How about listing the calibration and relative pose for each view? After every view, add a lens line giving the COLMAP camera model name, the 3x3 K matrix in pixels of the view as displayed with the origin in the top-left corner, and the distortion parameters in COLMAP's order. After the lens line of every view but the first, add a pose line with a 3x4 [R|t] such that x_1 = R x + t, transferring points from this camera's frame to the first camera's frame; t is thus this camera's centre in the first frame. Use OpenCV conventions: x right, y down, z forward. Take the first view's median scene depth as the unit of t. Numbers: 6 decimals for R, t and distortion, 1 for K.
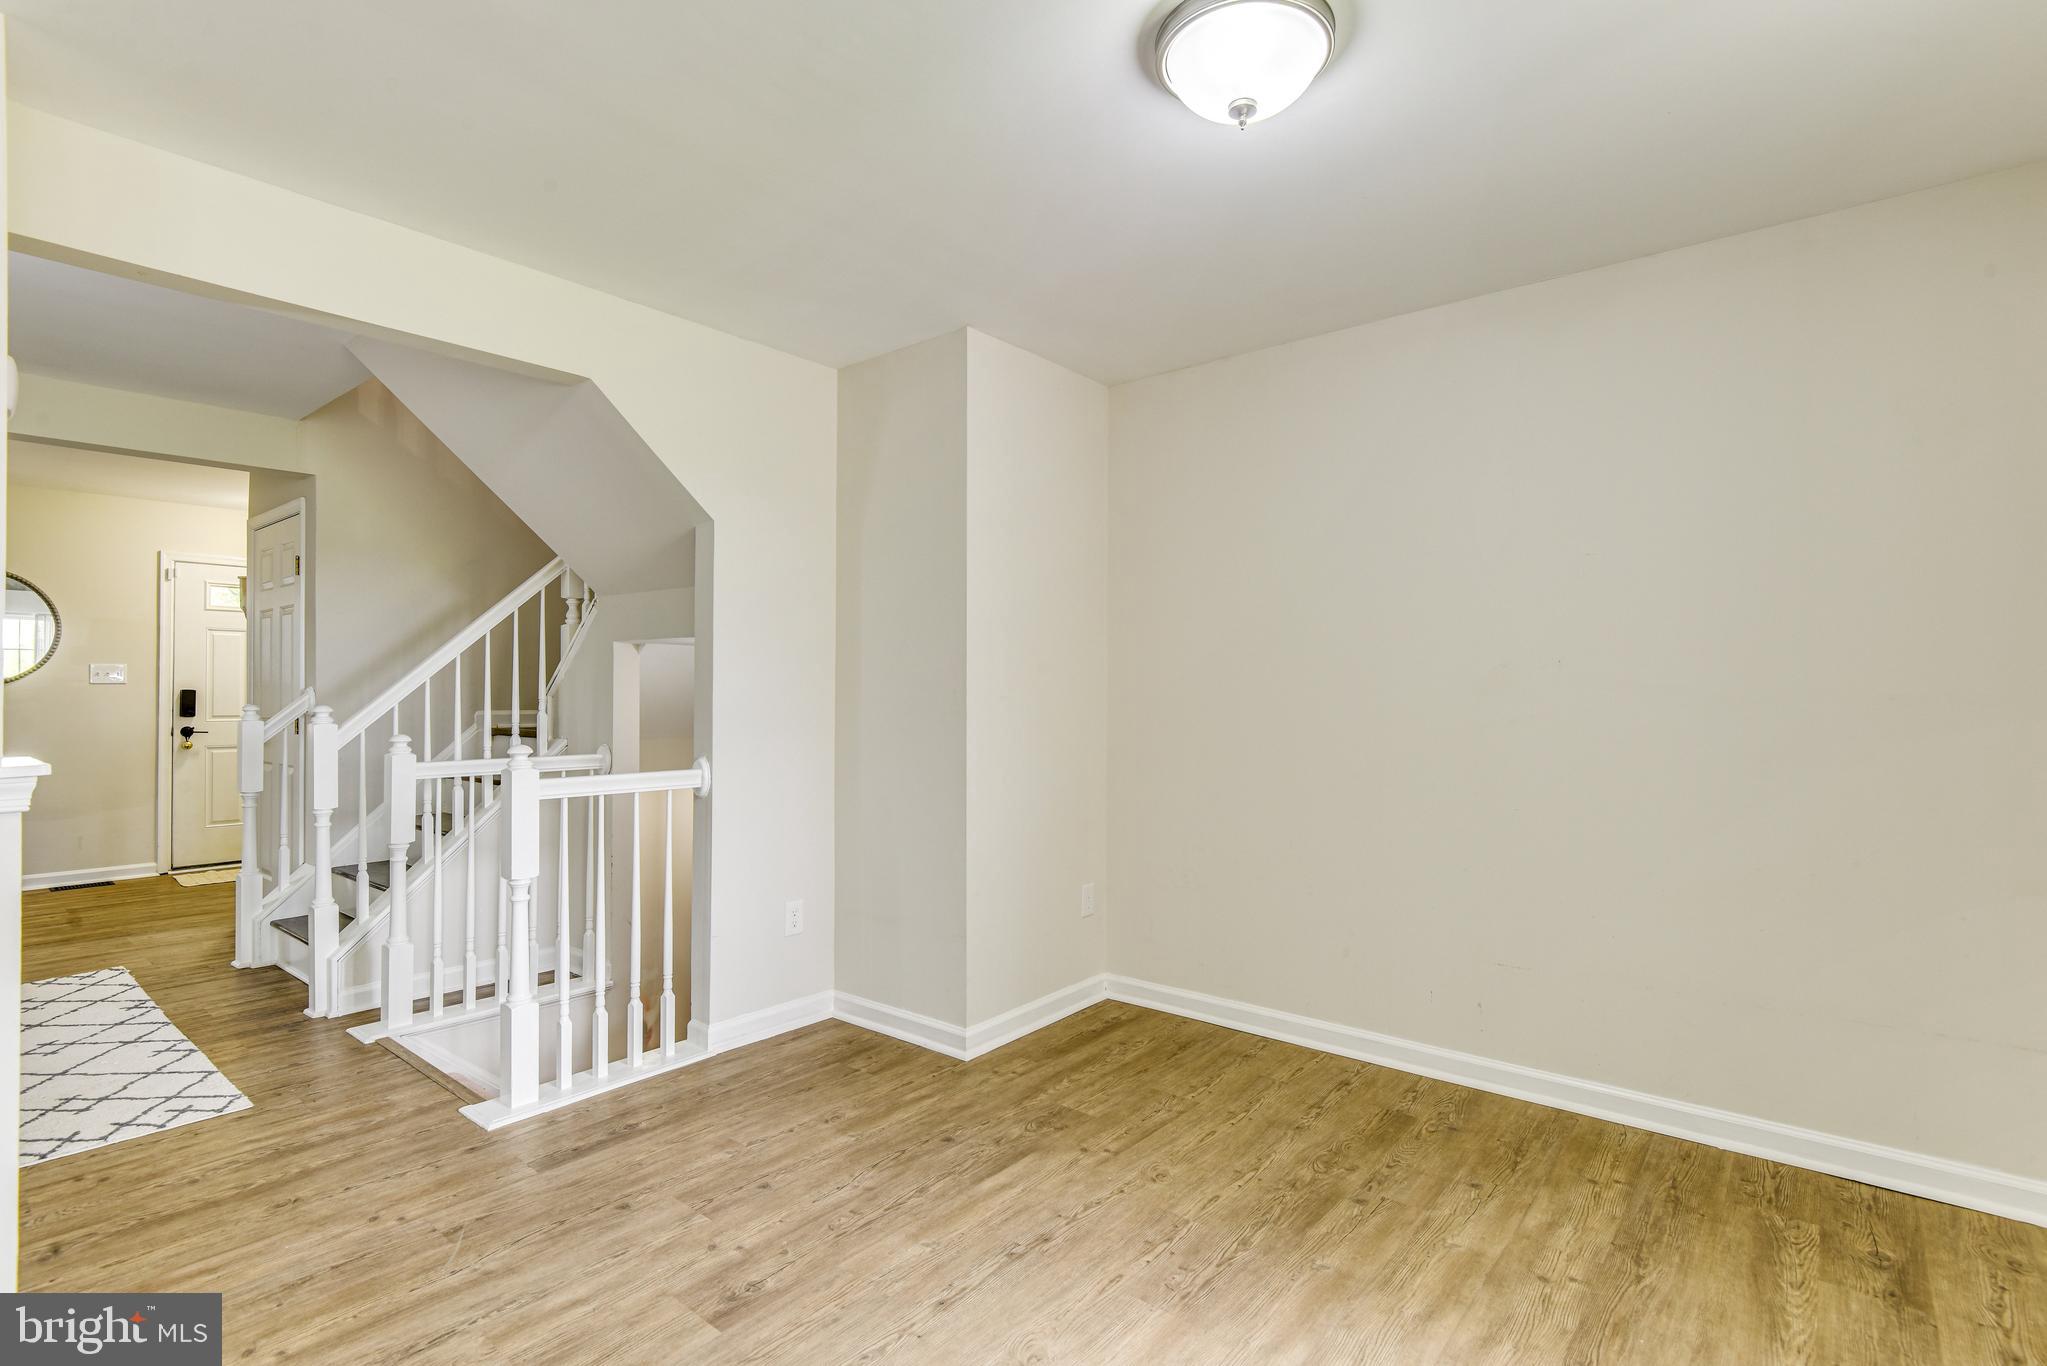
lens RADIAL K [[977.4, 0, 1020.8], [0, 977.4, 704.5], [0, 0, 1]] dist [0.024646, -0.001188]
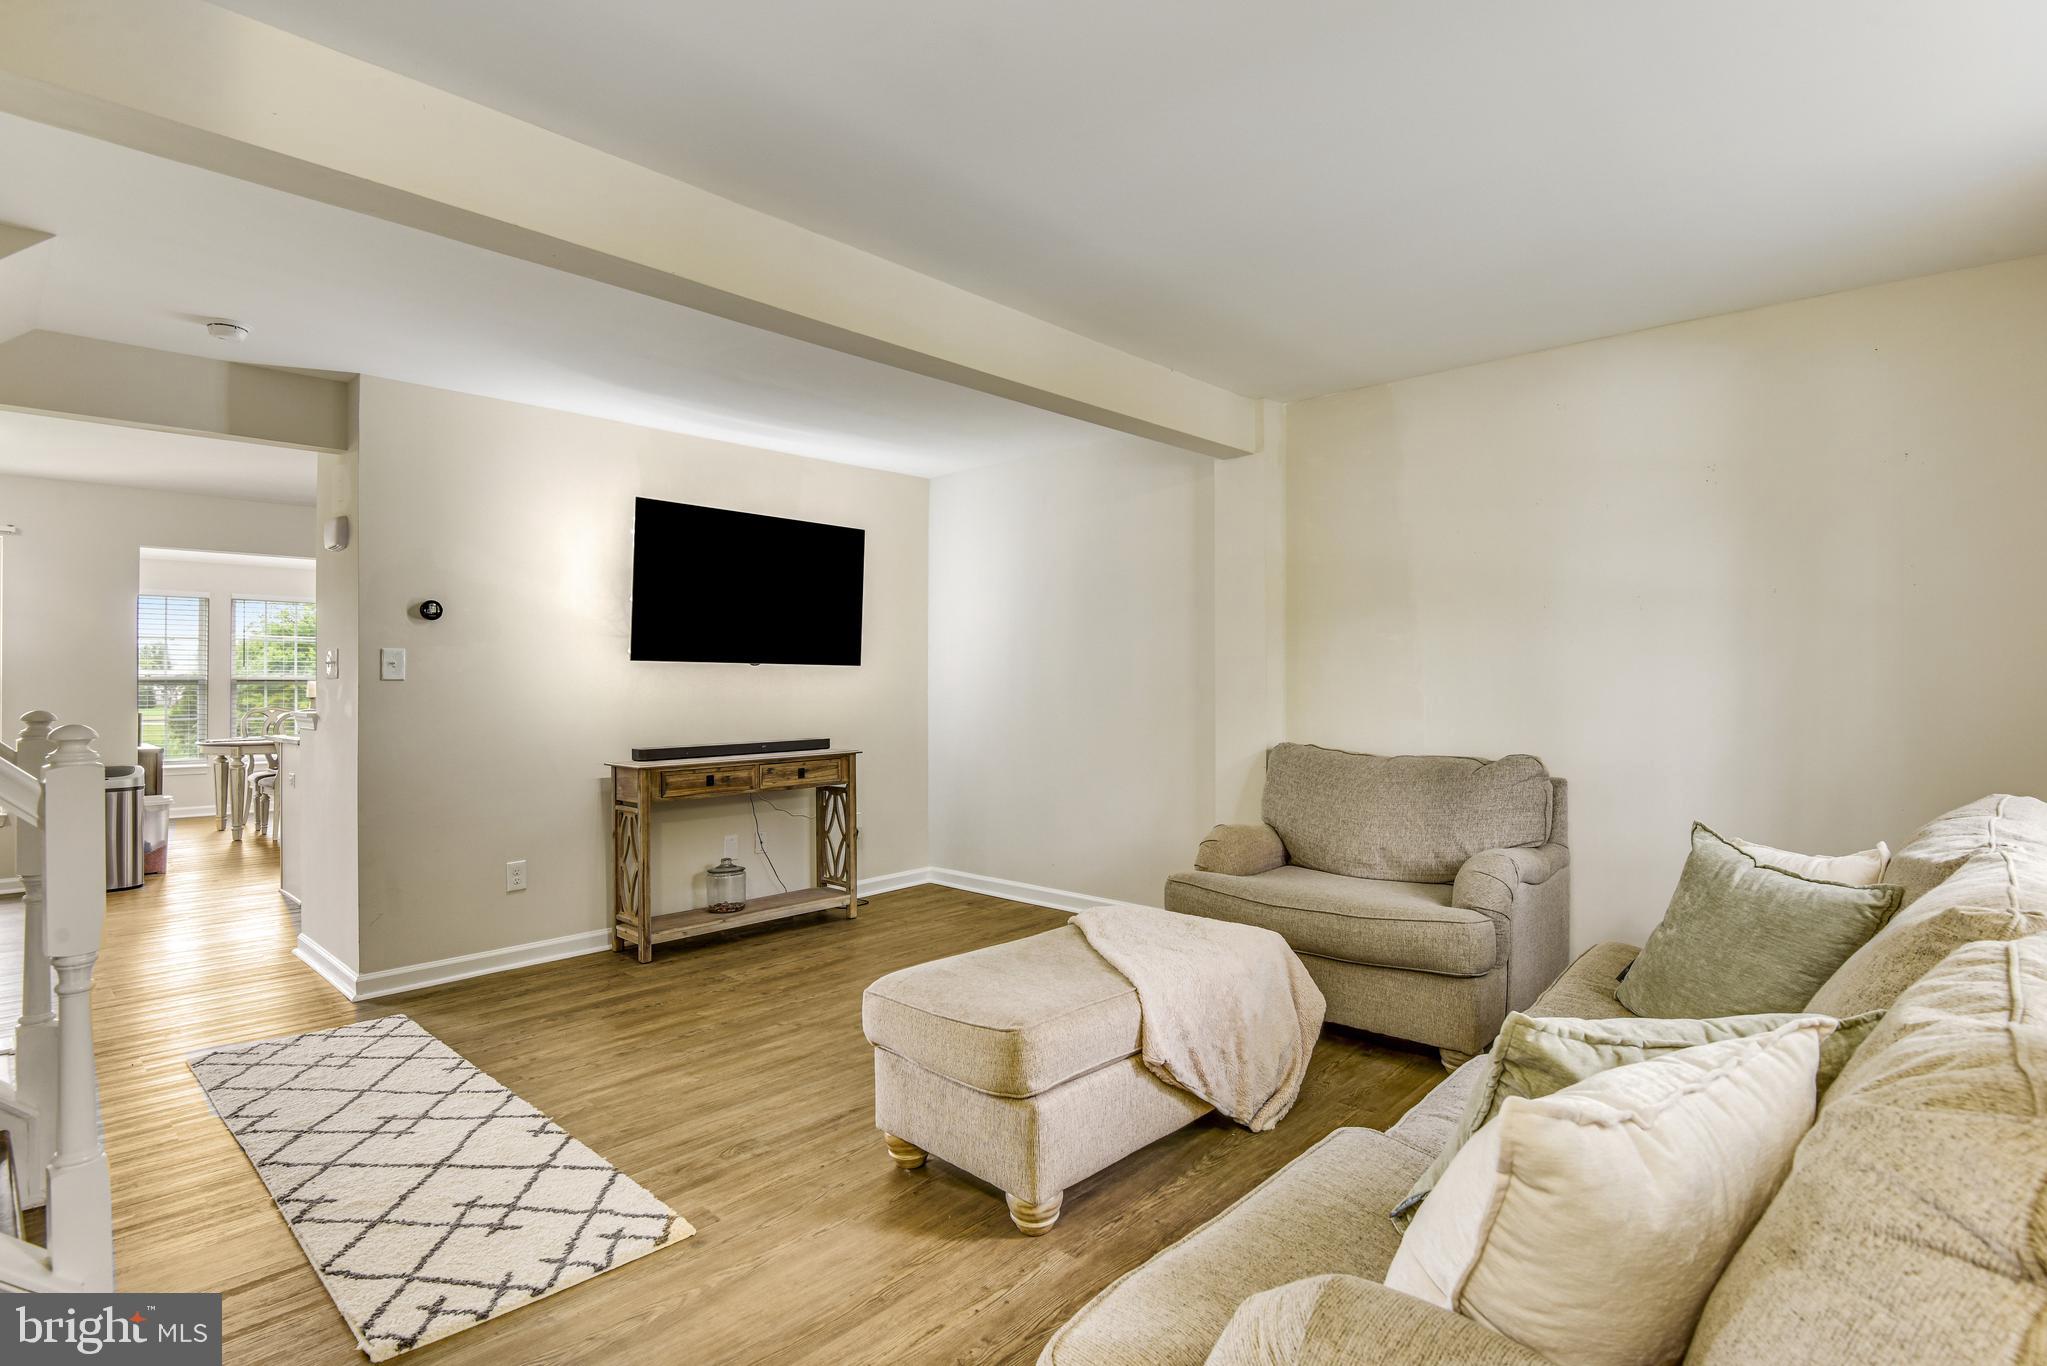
lens RADIAL K [[989.0, 0, 1016.9], [0, 989.0, 691.4], [0, 0, 1]] dist [0.001619, -0.000700]
pose [[-0.998842, 0.005344, 0.047812, -1.571181], [0.006233, 0.999810, 0.018448, -0.019239], [-0.047704, 0.018725, -0.998686, 1.838902]]
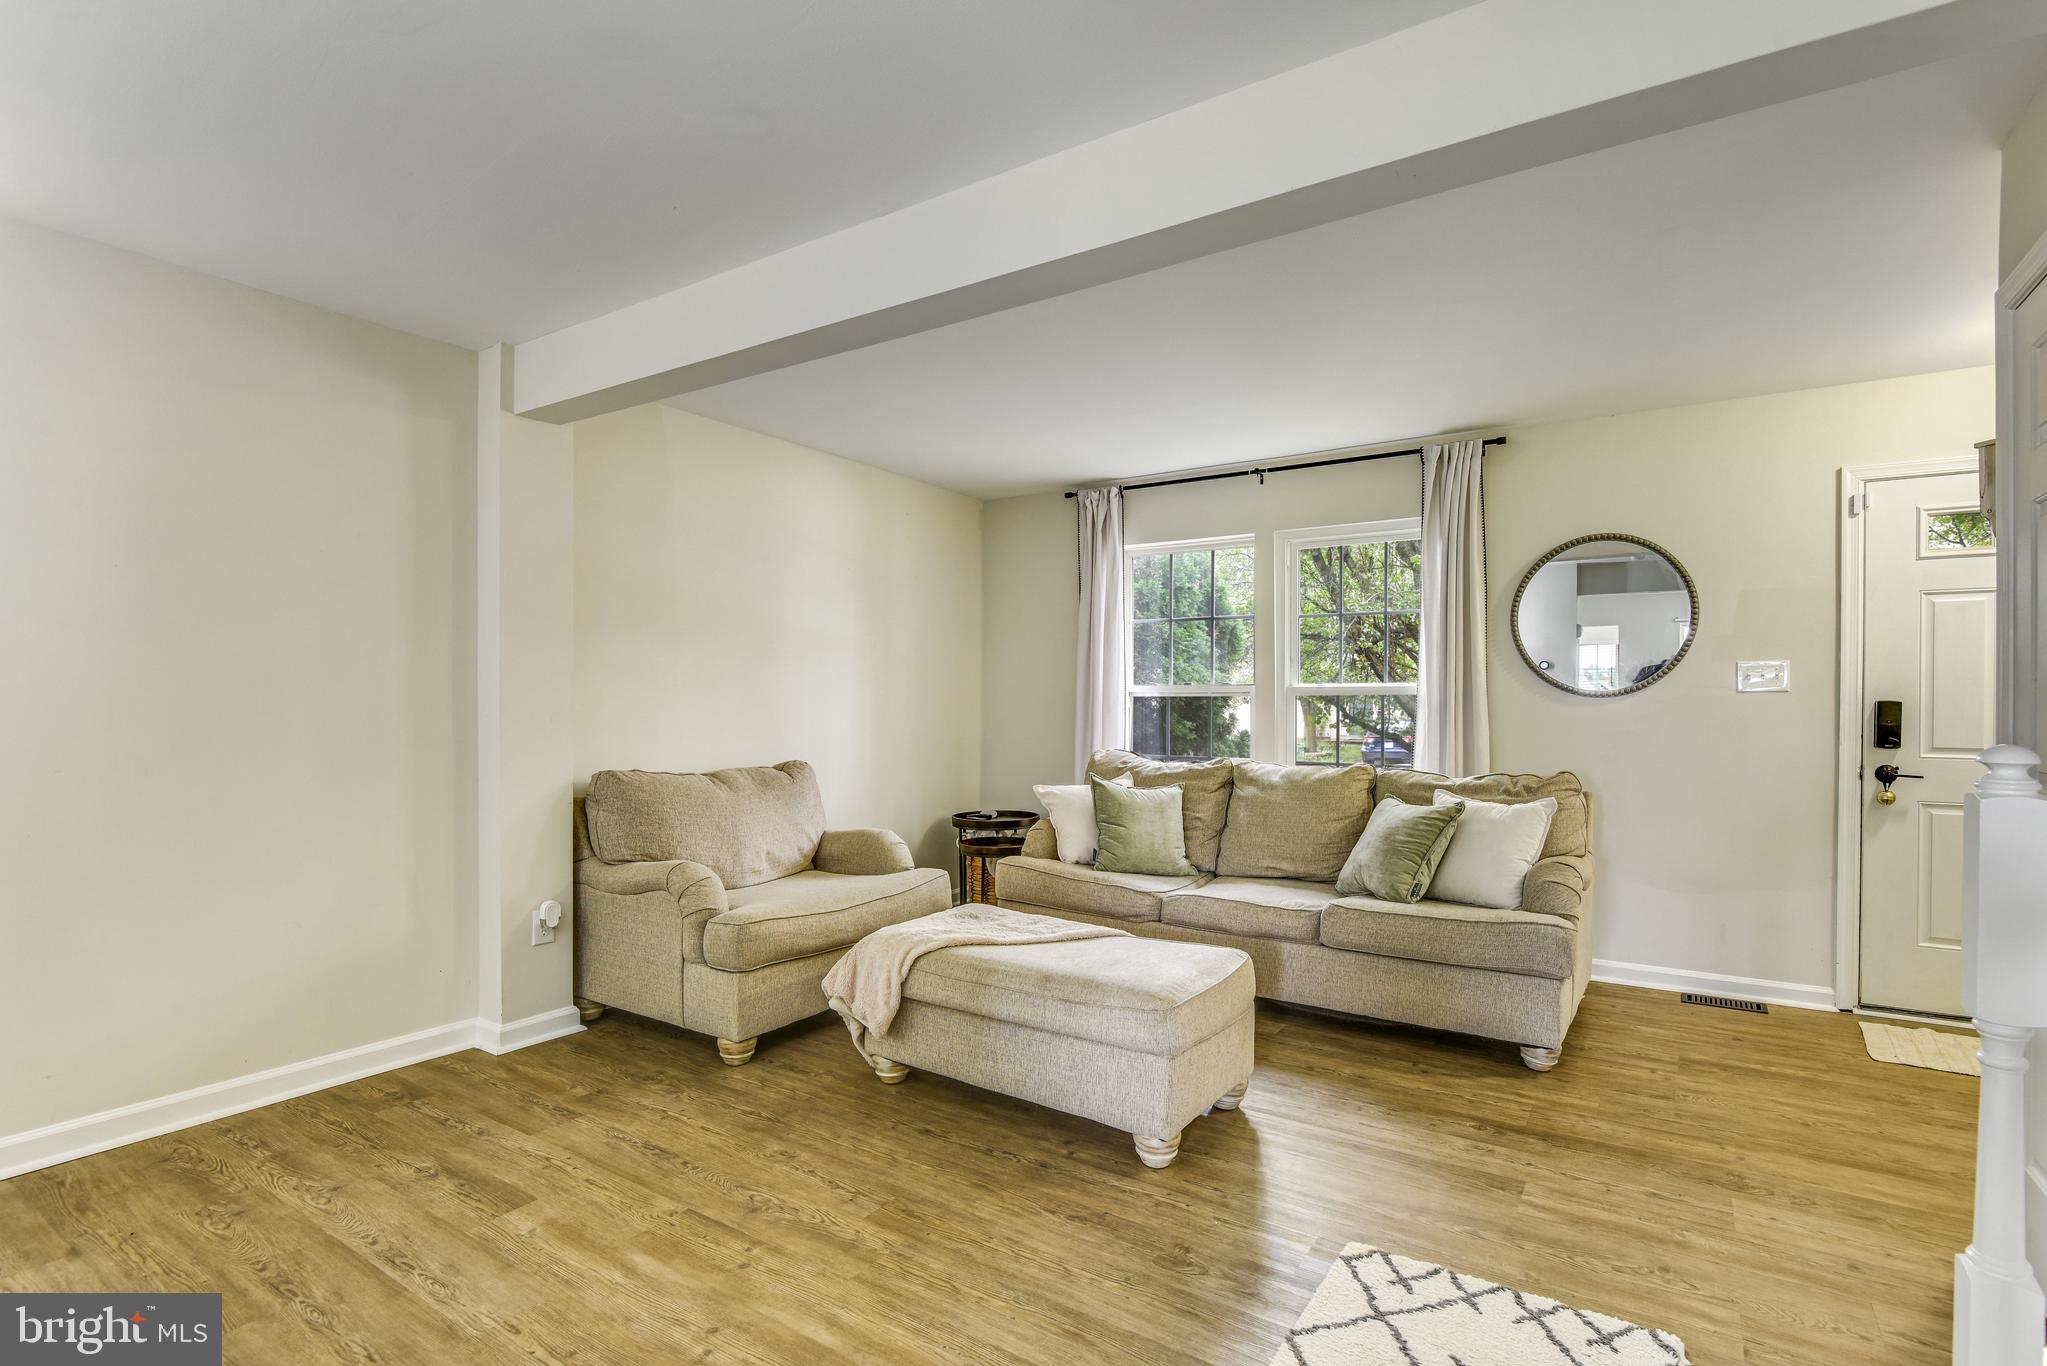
lens RADIAL K [[977.4, 0, 1020.8], [0, 977.4, 704.5], [0, 0, 1]] dist [0.024646, -0.001188]
pose [[0.130611, -0.003733, -0.991427, -0.684406], [-0.011665, 0.999918, -0.005302, -0.009163], [0.991365, 0.012258, 0.130557, 0.880752]]
